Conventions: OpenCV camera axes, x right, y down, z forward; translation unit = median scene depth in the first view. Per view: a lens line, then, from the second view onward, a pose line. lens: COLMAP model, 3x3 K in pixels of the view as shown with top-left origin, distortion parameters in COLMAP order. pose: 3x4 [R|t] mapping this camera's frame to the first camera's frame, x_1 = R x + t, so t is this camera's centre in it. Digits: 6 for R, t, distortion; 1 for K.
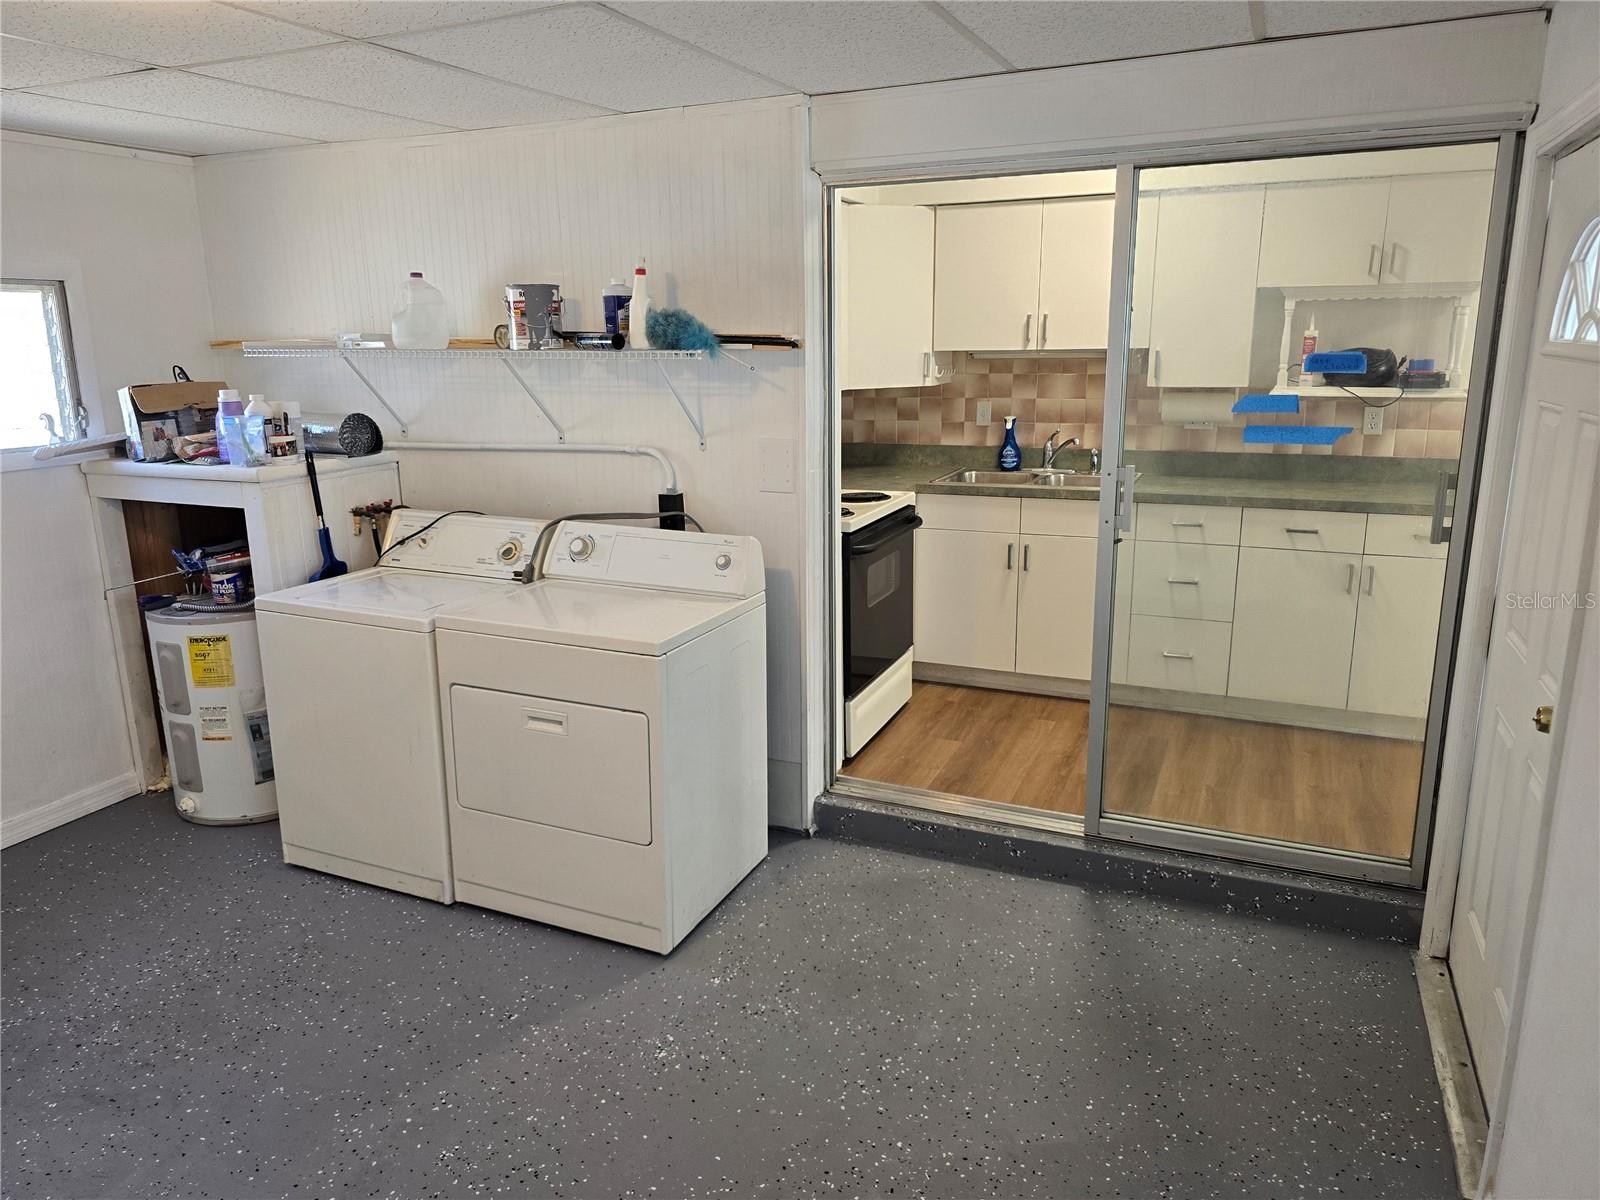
lens RADIAL K [[1038.4, 0, 785.7], [0, 1038.4, 582.3], [0, 0, 1]] dist [0.058908, -0.039083]
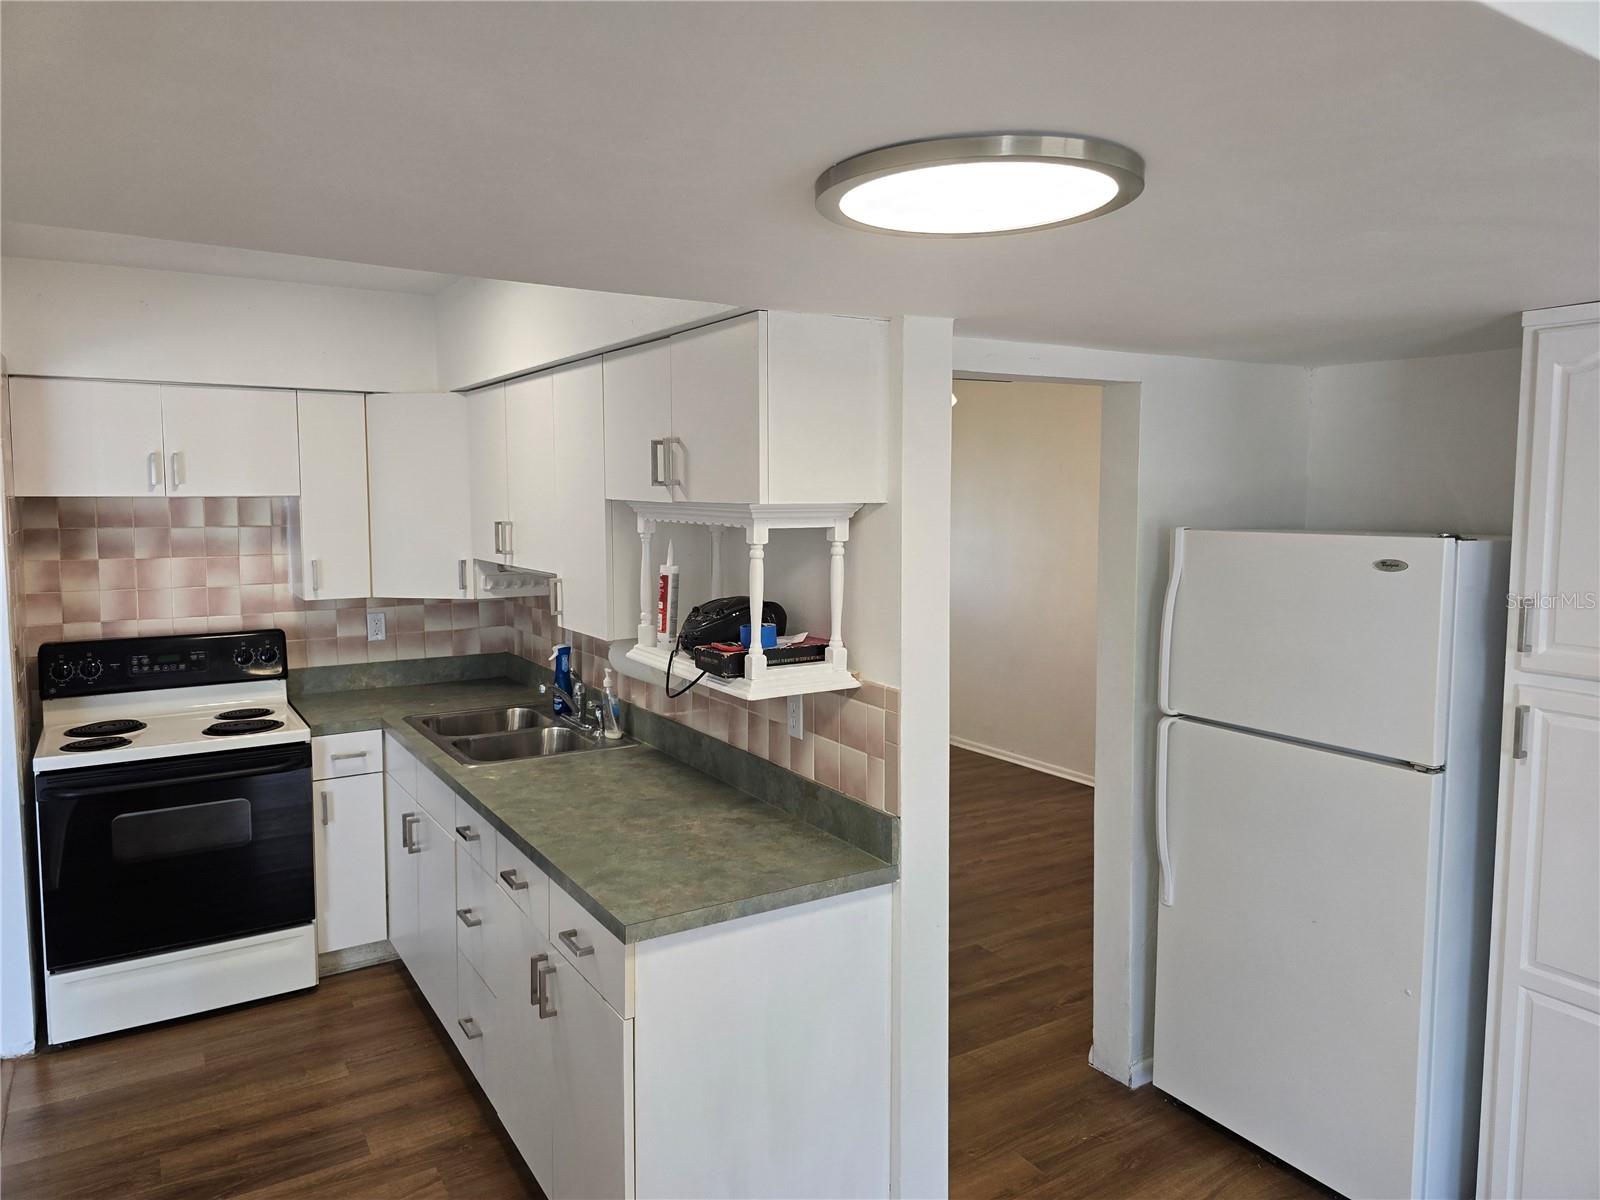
lens RADIAL K [[1060.3, 0, 801.0], [0, 1060.3, 578.8], [0, 0, 1]] dist [0.071034, -0.057473]
pose [[0.829154, 0.059882, -0.555804, 0.851945], [-0.141763, 0.984269, -0.105439, -0.158929], [0.540747, 0.166218, 0.824600, 0.462465]]
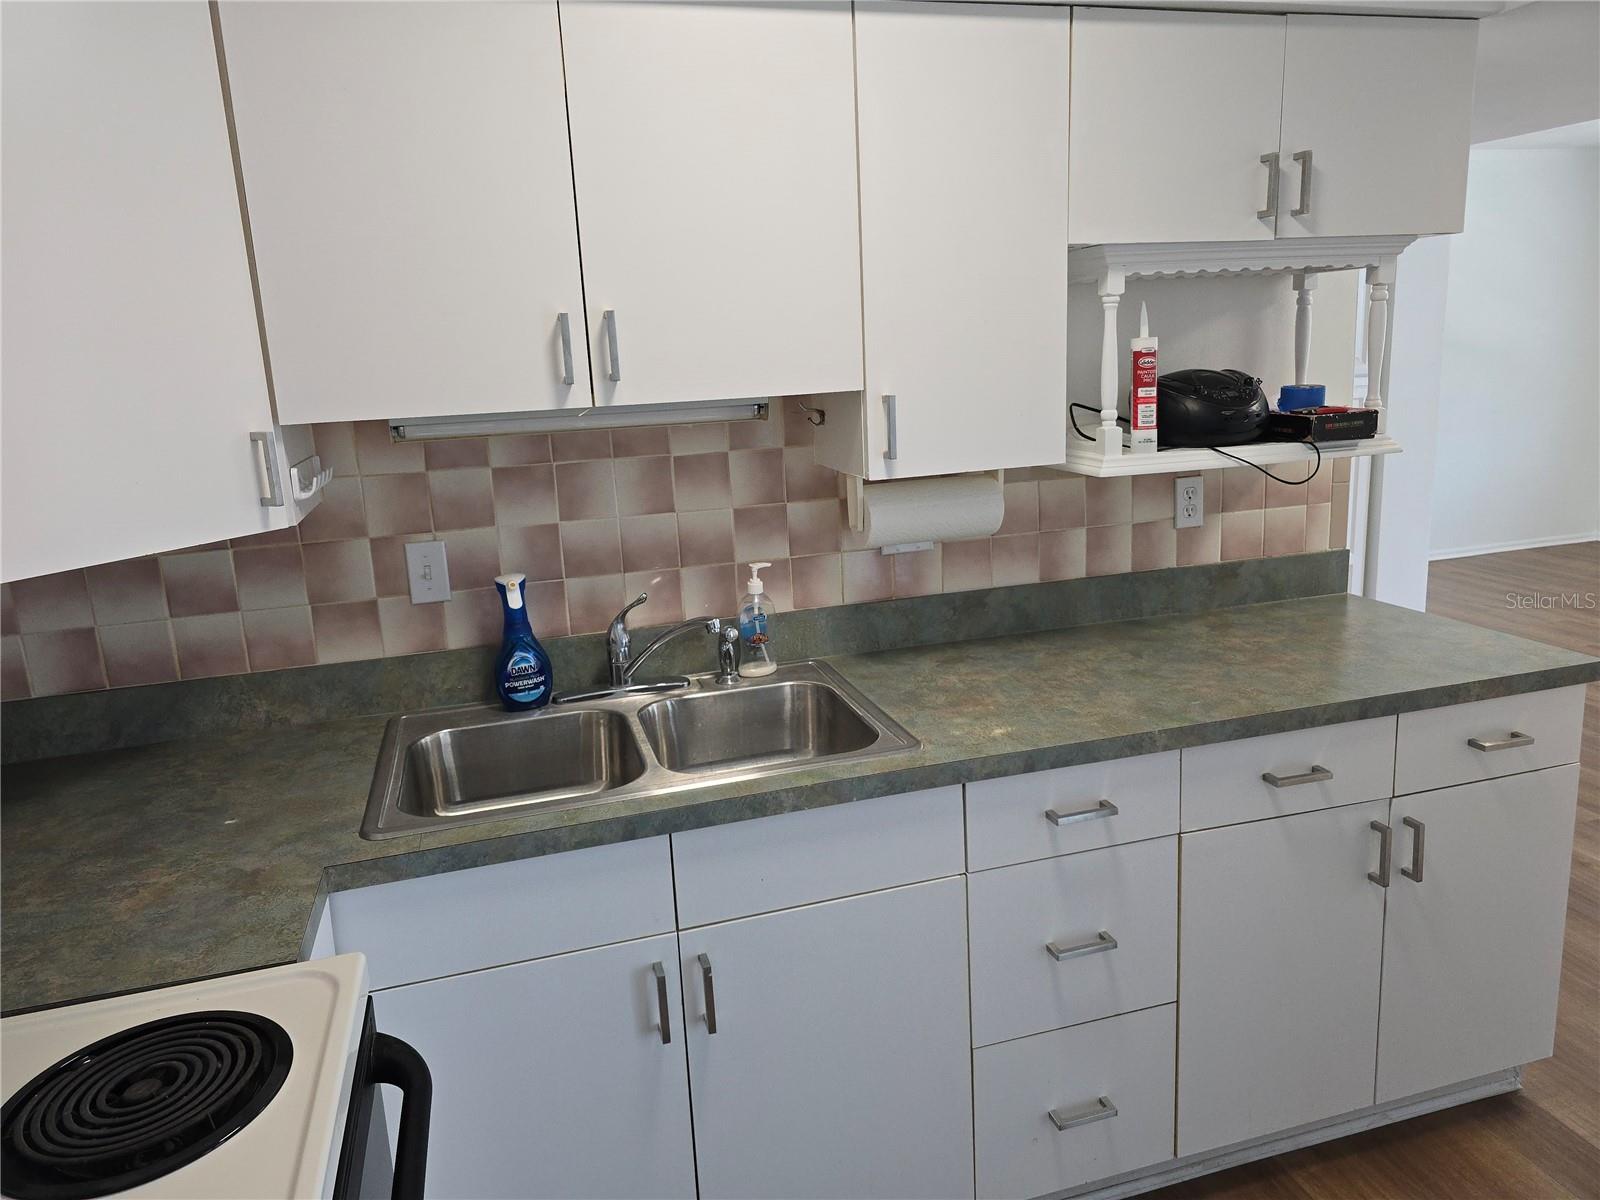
lens RADIAL K [[1085.1, 0, 790.6], [0, 1085.1, 583.0], [0, 0, 1]] dist [0.065792, -0.054909]
pose [[0.766665, -0.161649, 0.621365, 0.043106], [0.188201, 0.981856, 0.023221, -0.156509], [-0.613845, 0.099139, 0.783177, 0.657673]]
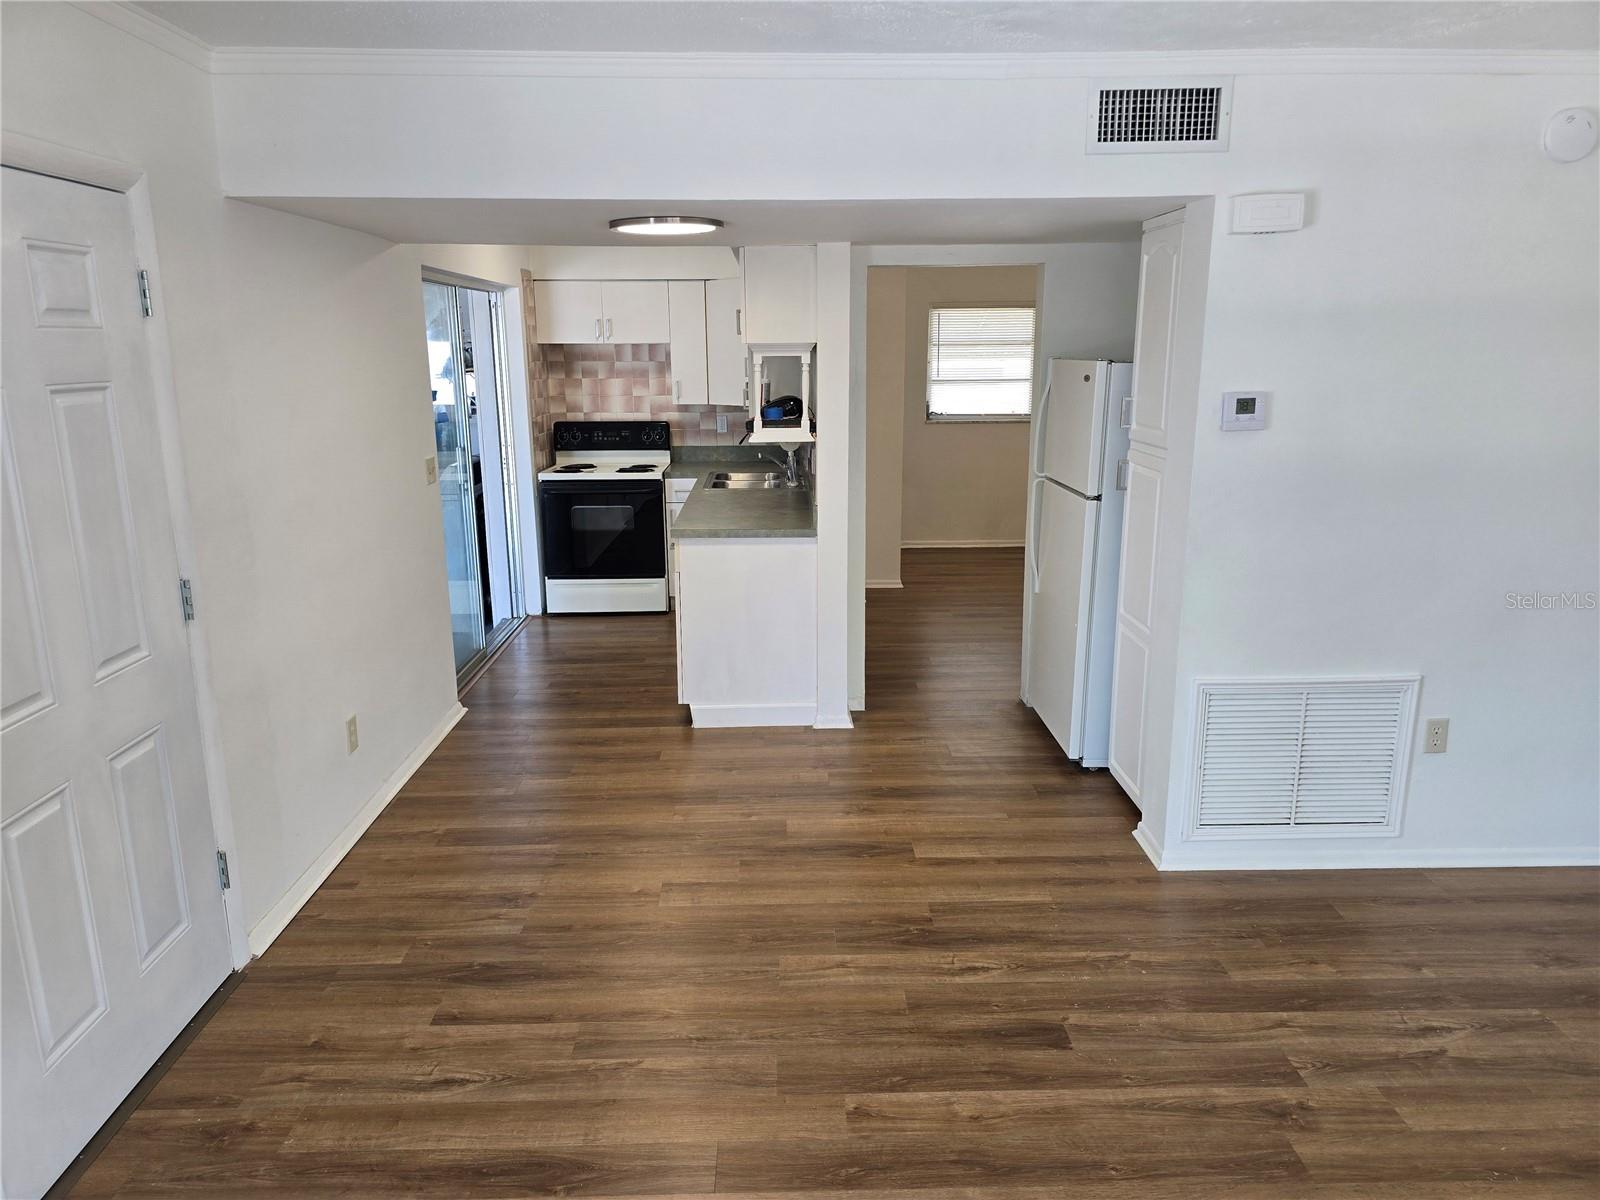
lens RADIAL K [[1085.1, 0, 790.6], [0, 1085.1, 583.0], [0, 0, 1]] dist [0.065792, -0.054909]
pose [[0.422490, 0.206201, -0.882600, 1.524810], [-0.207515, 0.969918, 0.127266, -0.161197], [0.882292, 0.129384, 0.452570, 0.446729]]
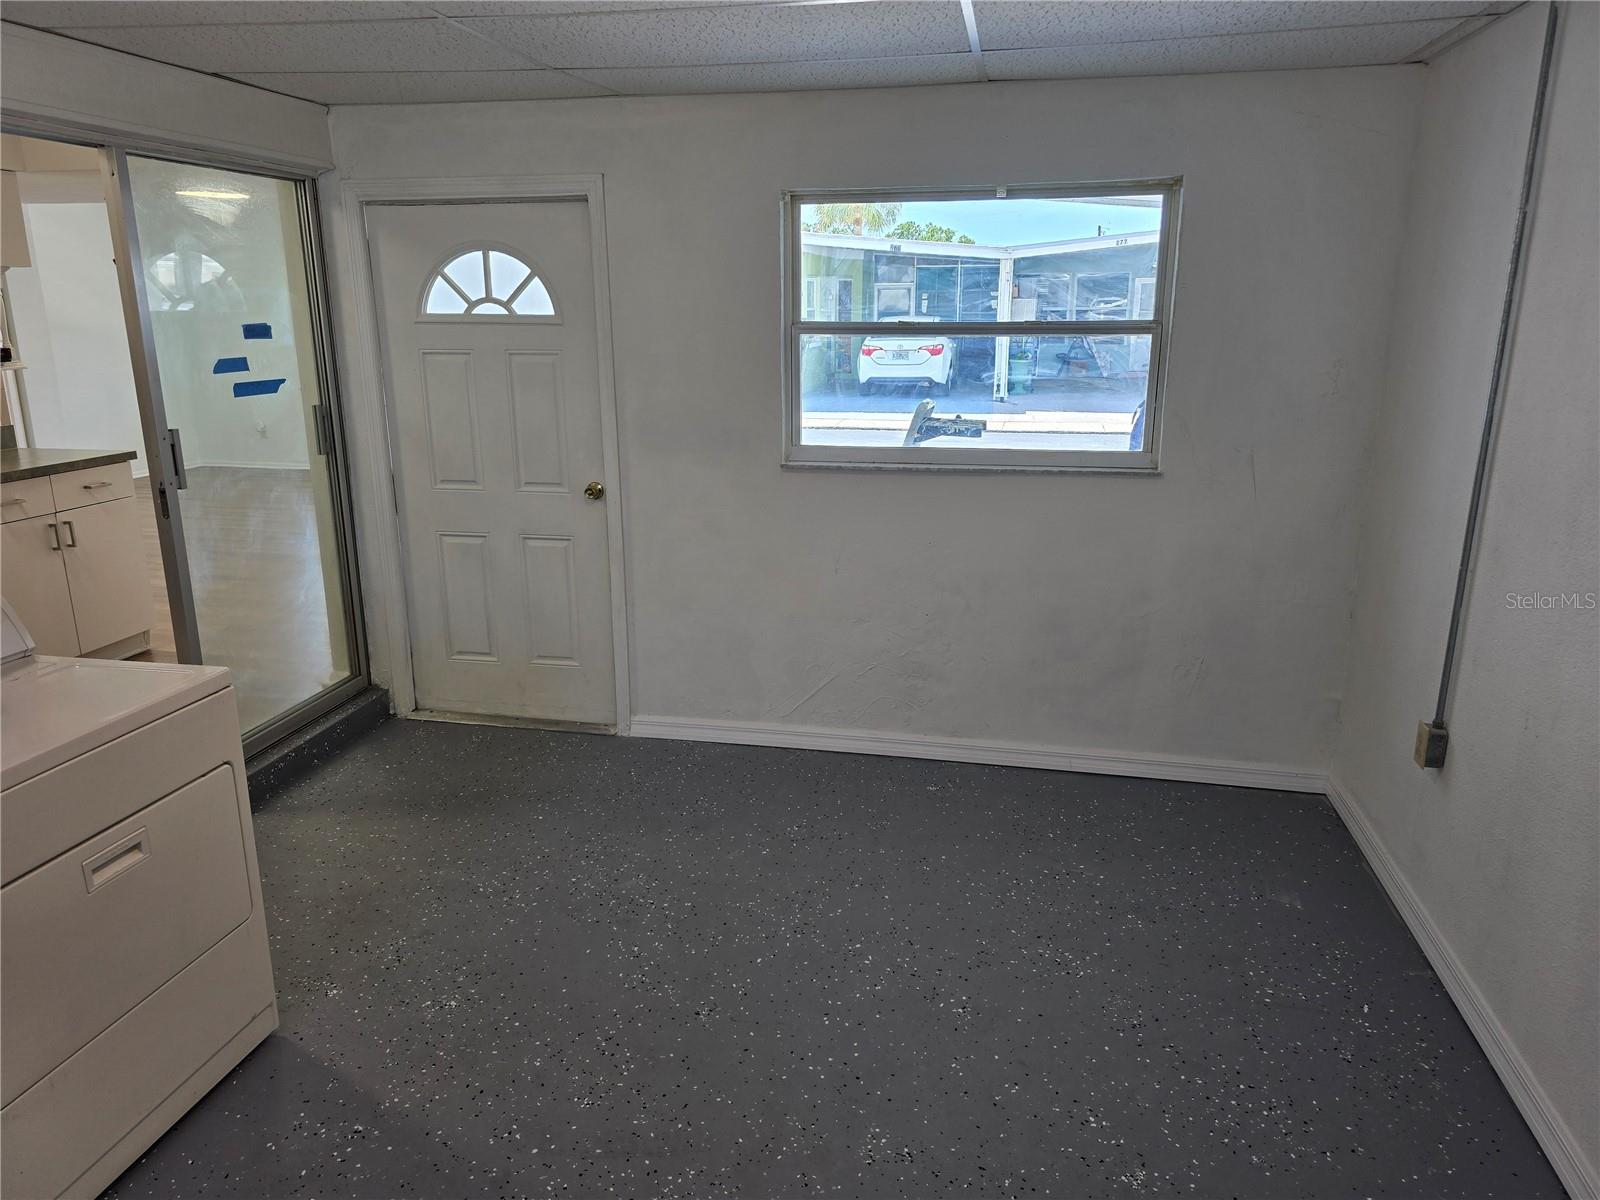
lens RADIAL K [[1066.3, 0, 773.7], [0, 1066.3, 595.4], [0, 0, 1]] dist [0.070810, -0.059664]
pose [[-0.195696, -0.242291, 0.950262, -0.594622], [0.225727, 0.931850, 0.284082, -0.085622], [-0.954333, 0.270093, -0.127667, 0.387885]]
